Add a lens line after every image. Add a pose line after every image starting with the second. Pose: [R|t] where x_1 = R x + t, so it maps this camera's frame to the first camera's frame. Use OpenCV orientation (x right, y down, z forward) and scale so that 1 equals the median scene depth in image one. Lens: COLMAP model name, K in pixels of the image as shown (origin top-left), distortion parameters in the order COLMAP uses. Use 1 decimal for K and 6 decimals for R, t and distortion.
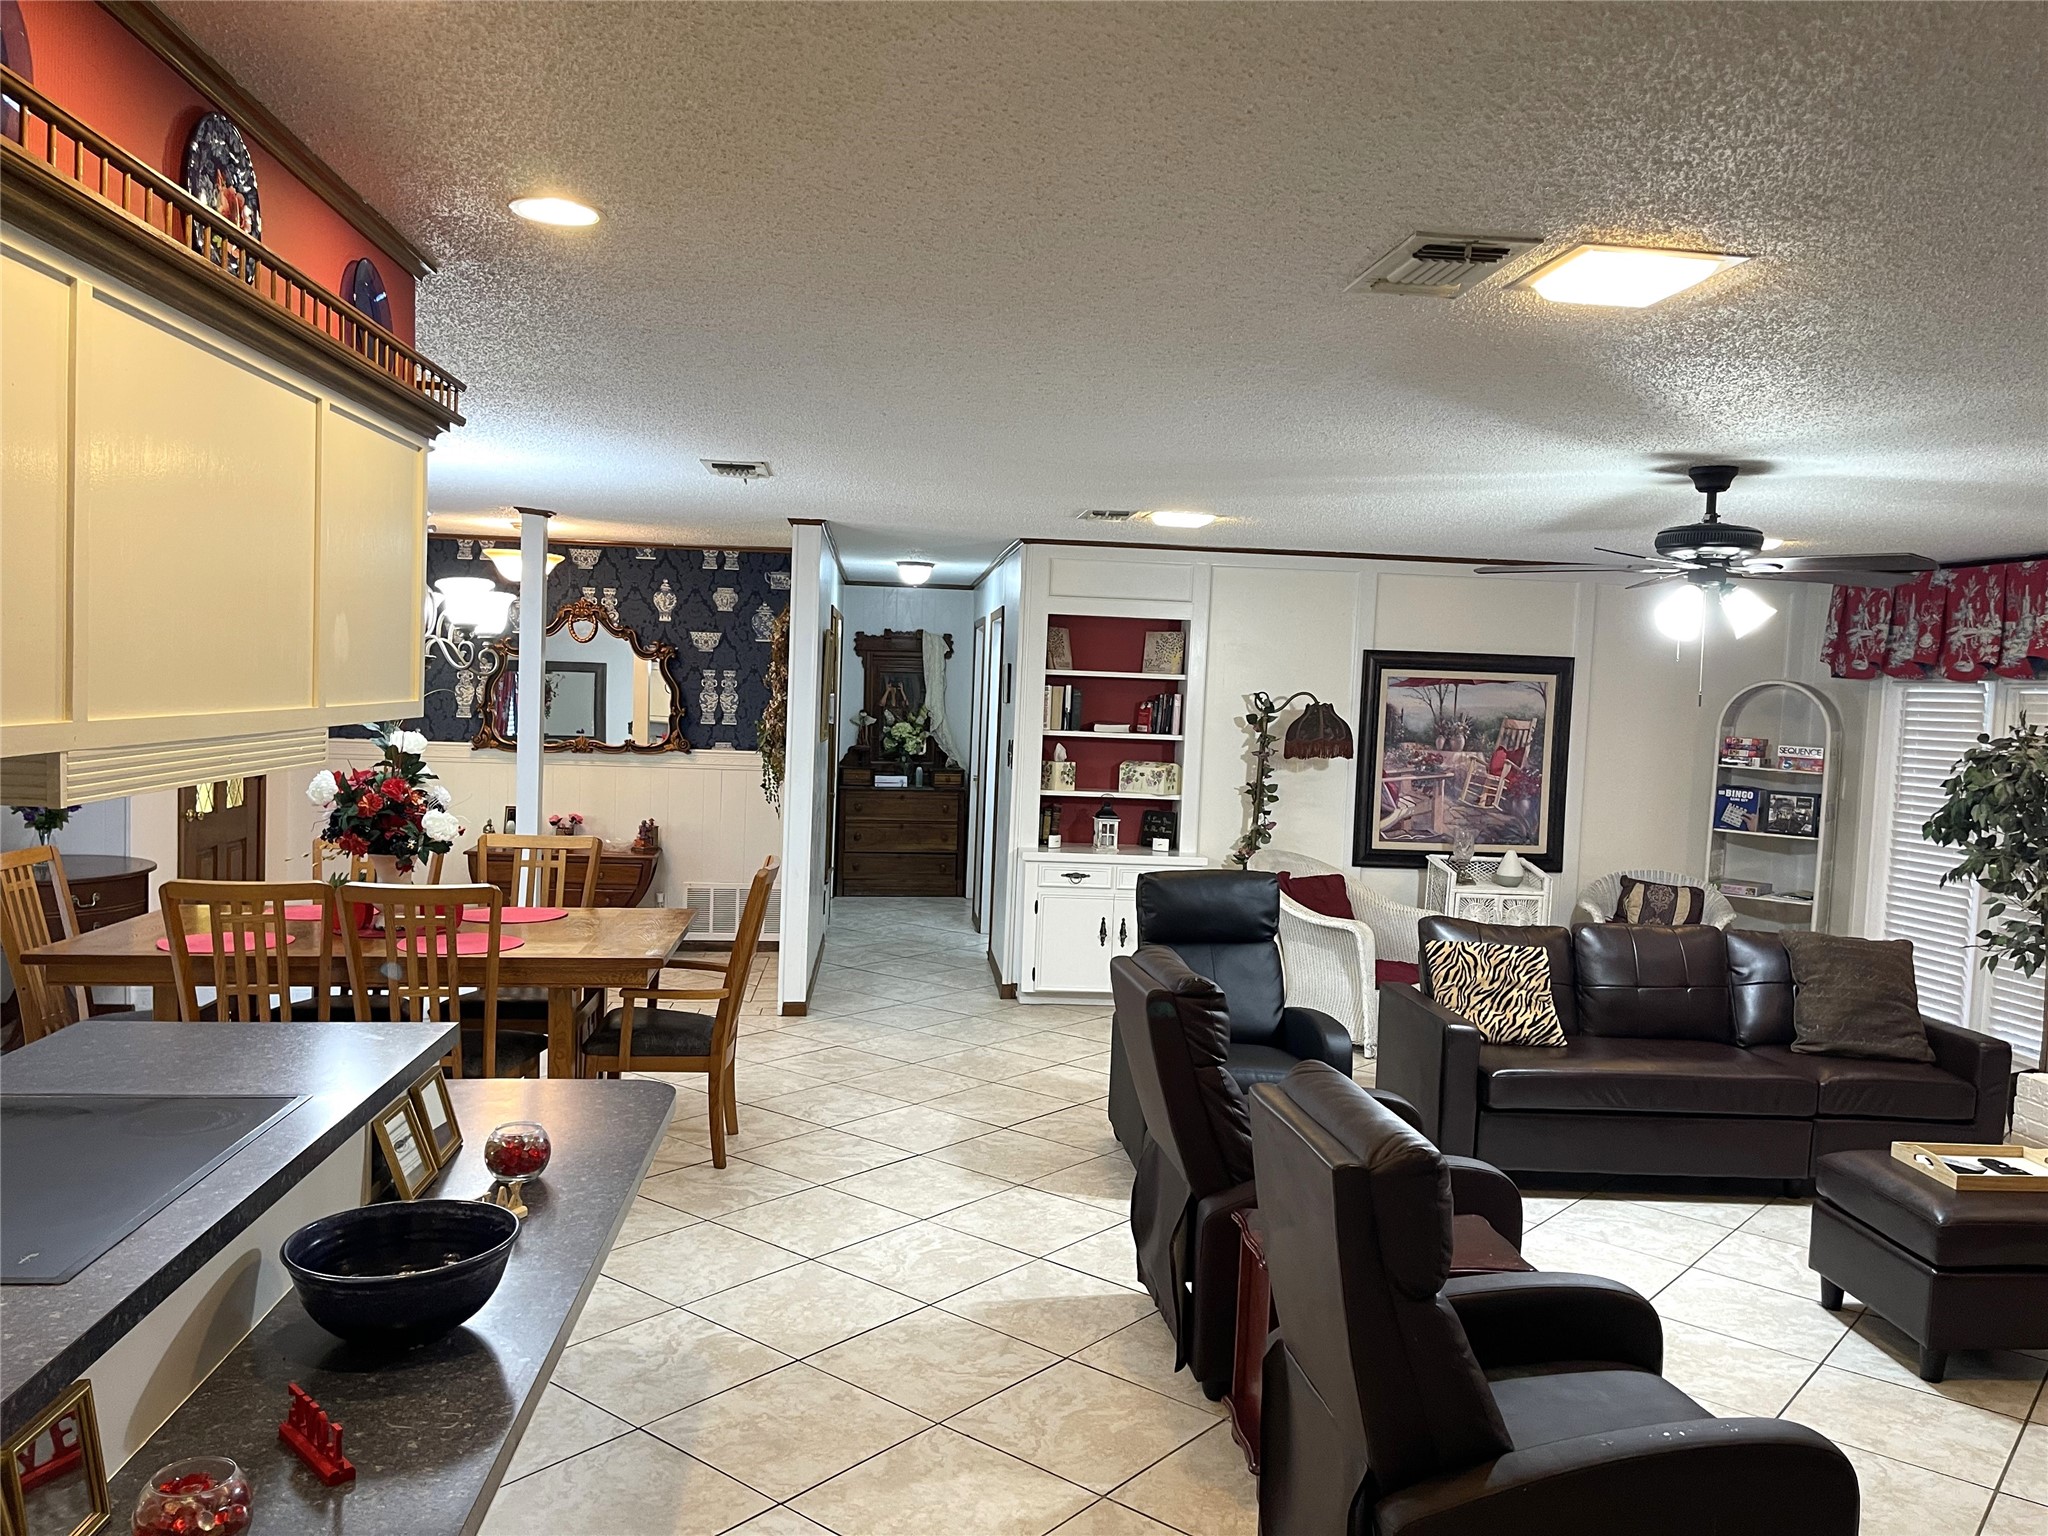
lens RADIAL K [[1540.4, 0, 1038.4], [0, 1540.4, 781.4], [0, 0, 1]] dist [0.073241, -0.093773]
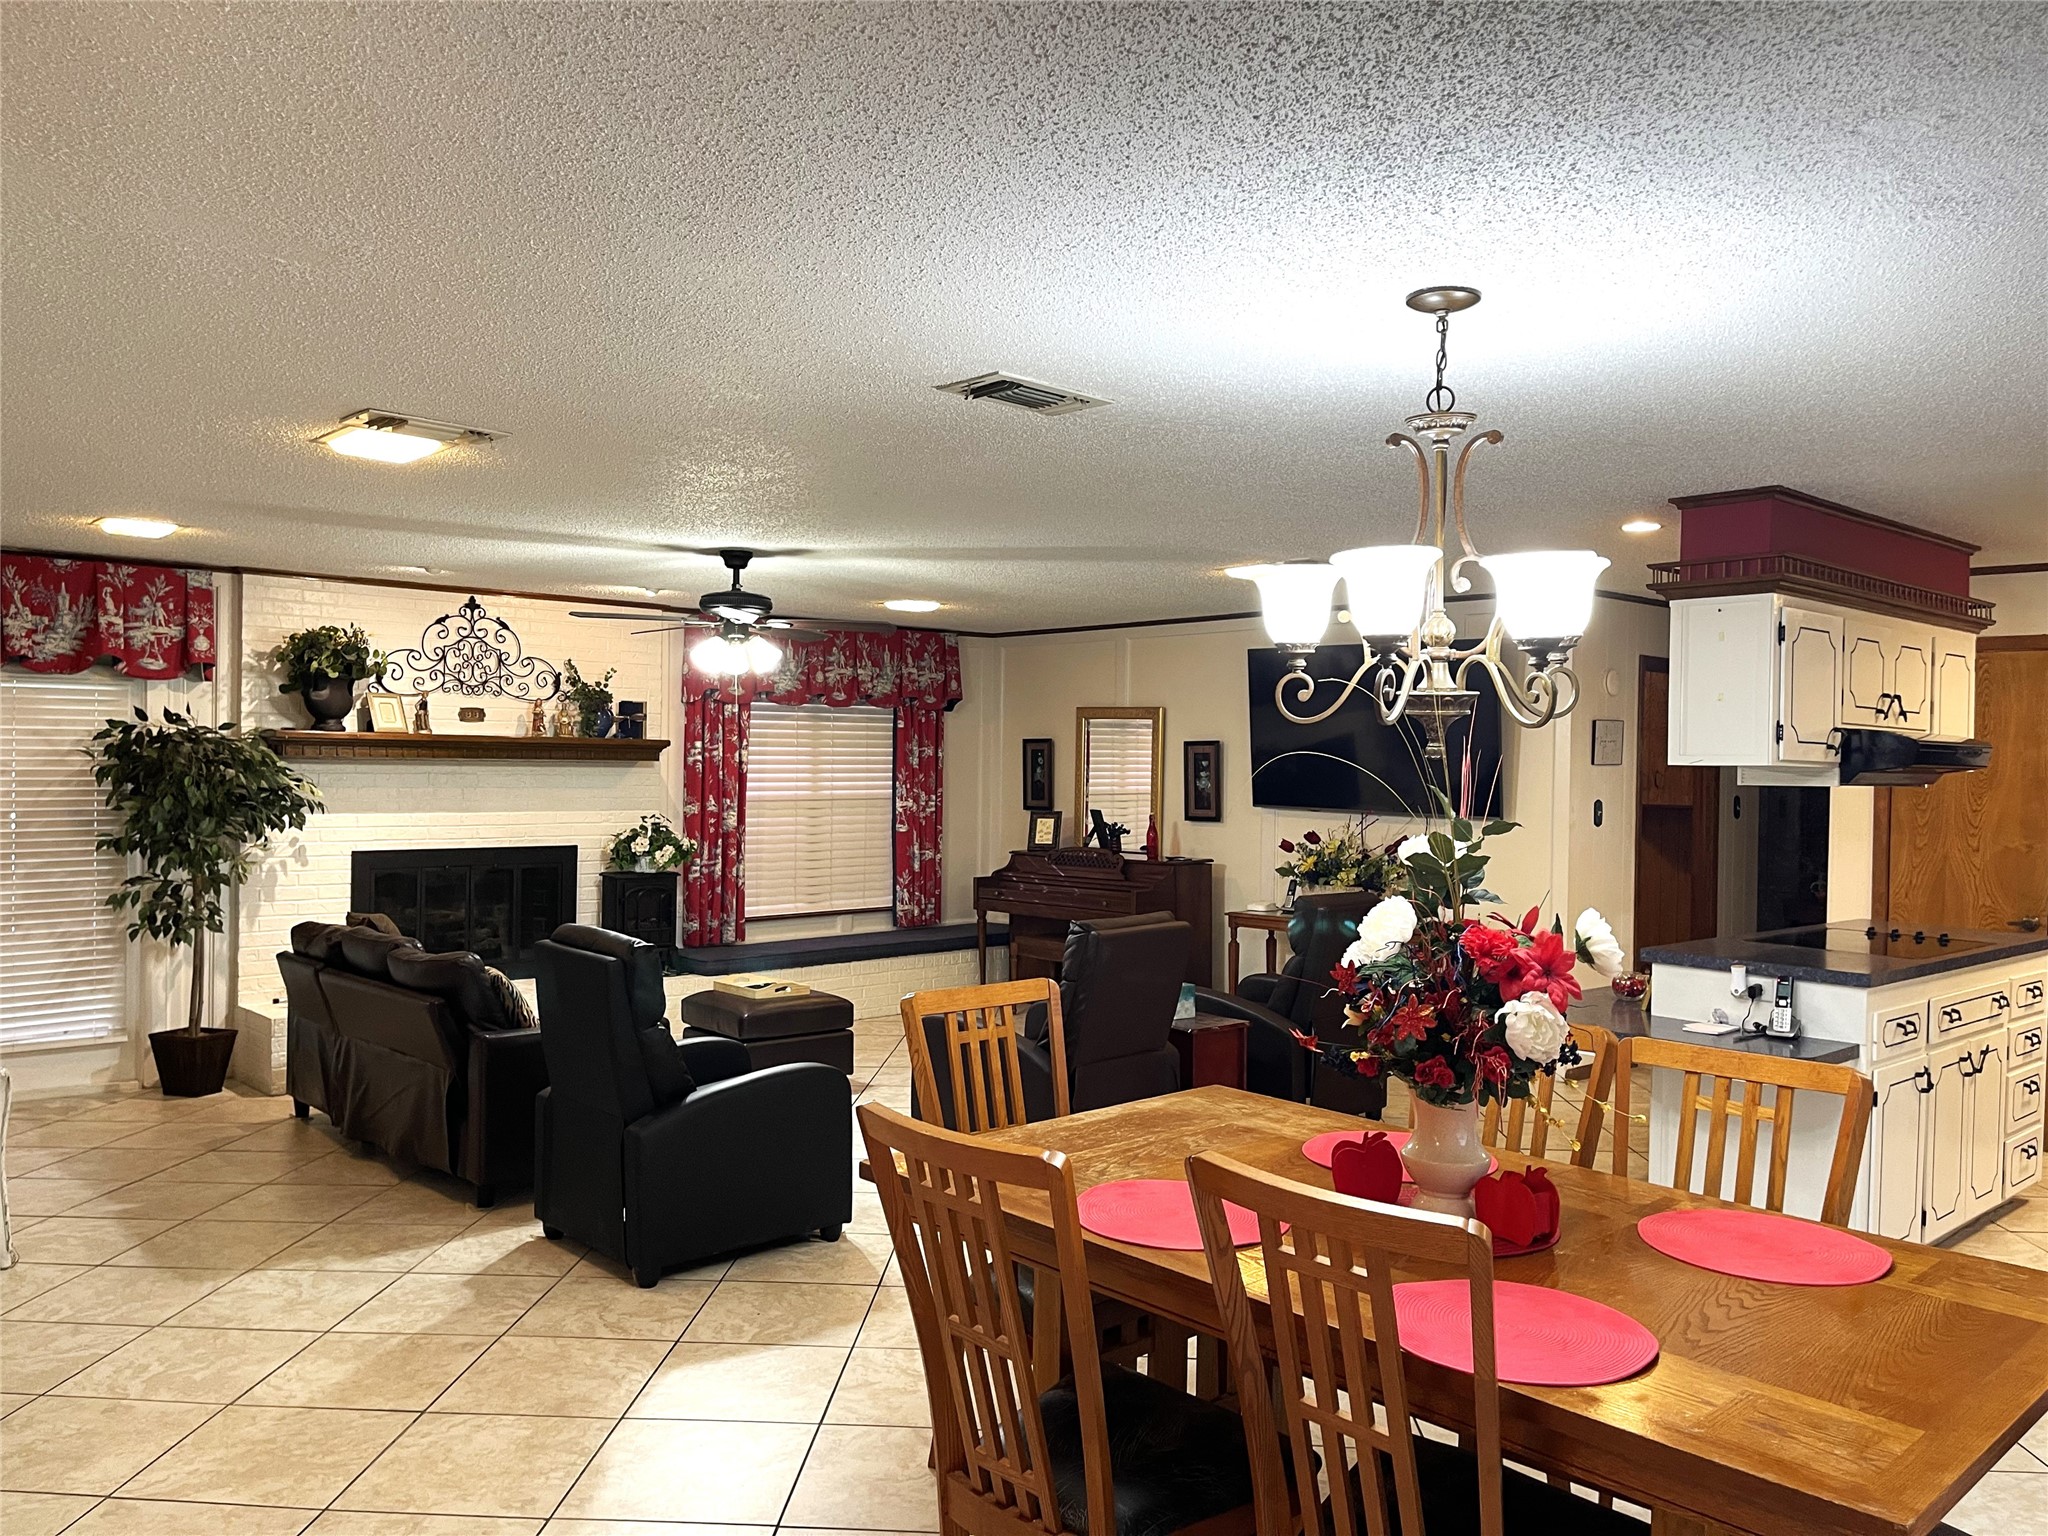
lens RADIAL K [[1540.4, 0, 984.8], [0, 1540.4, 763.6], [0, 0, 1]] dist [0.073241, -0.093773]
pose [[-0.584473, -0.035942, 0.810617, -0.495922], [0.023877, 0.997824, 0.061459, -0.049485], [-0.811062, 0.055276, -0.582343, 0.990643]]
